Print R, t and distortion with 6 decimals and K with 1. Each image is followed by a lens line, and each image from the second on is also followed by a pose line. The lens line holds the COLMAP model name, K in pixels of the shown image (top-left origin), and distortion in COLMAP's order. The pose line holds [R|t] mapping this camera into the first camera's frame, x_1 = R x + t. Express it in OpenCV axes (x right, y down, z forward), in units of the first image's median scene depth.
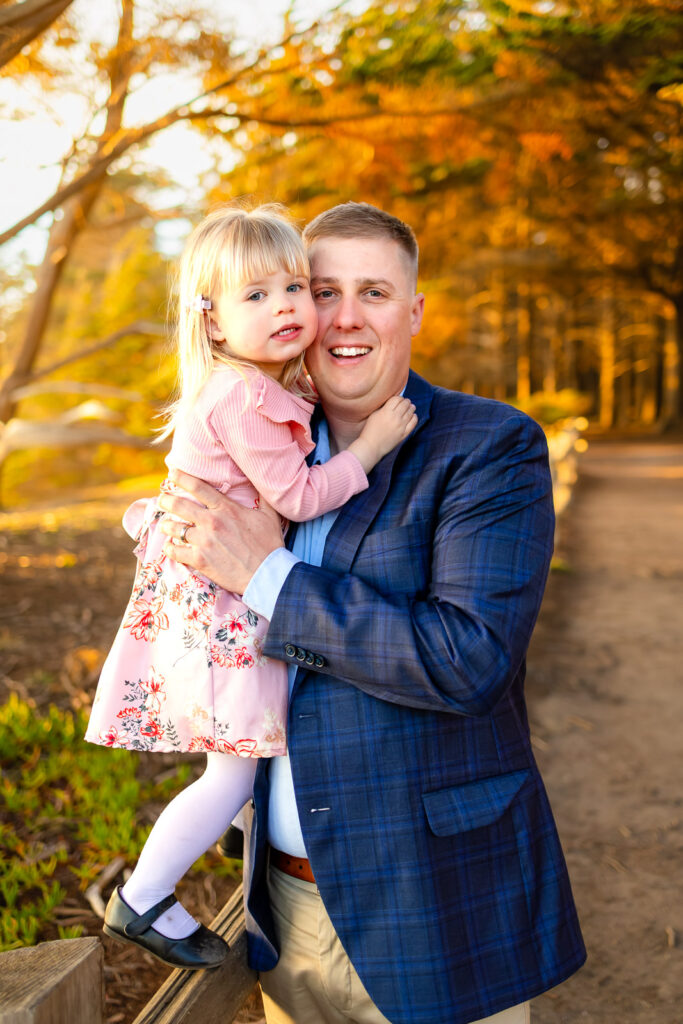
lens RADIAL K [[1101.6, 0, 337.6], [0, 1101.6, 513.4], [0, 0, 1]] dist [-0.013748, 0.000000]
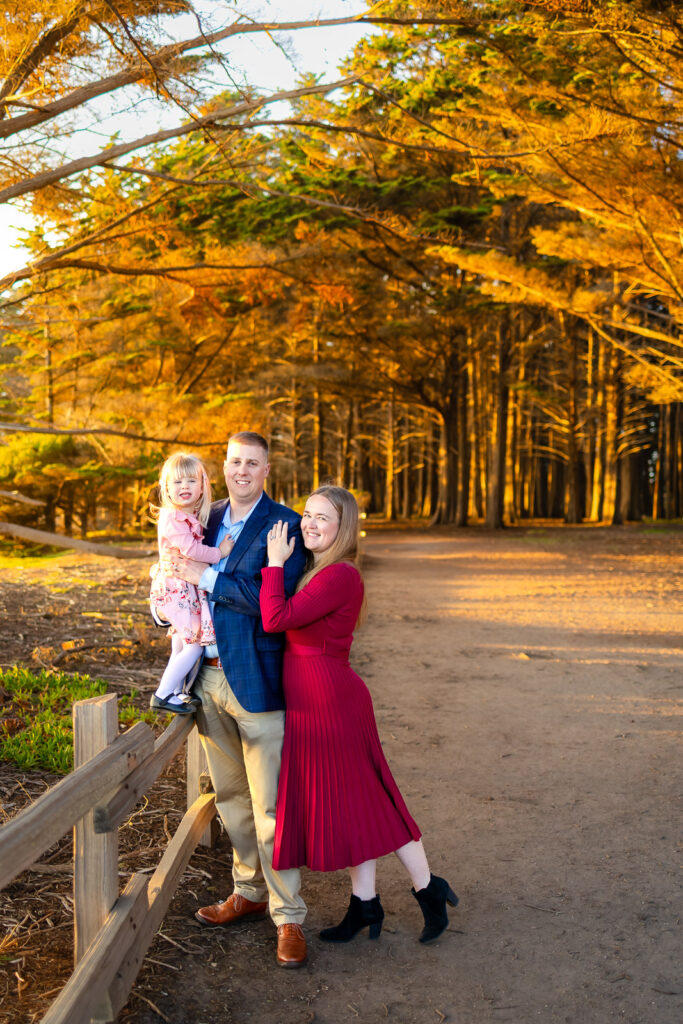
lens RADIAL K [[1101.6, 0, 348.8], [0, 1101.6, 522.1], [0, 0, 1]] dist [-0.013748, 0.000000]
pose [[0.980649, 0.014504, 0.195236, -0.017886], [0.000248, 0.997159, -0.075325, 0.010262], [-0.195774, 0.073915, 0.977859, -0.107930]]
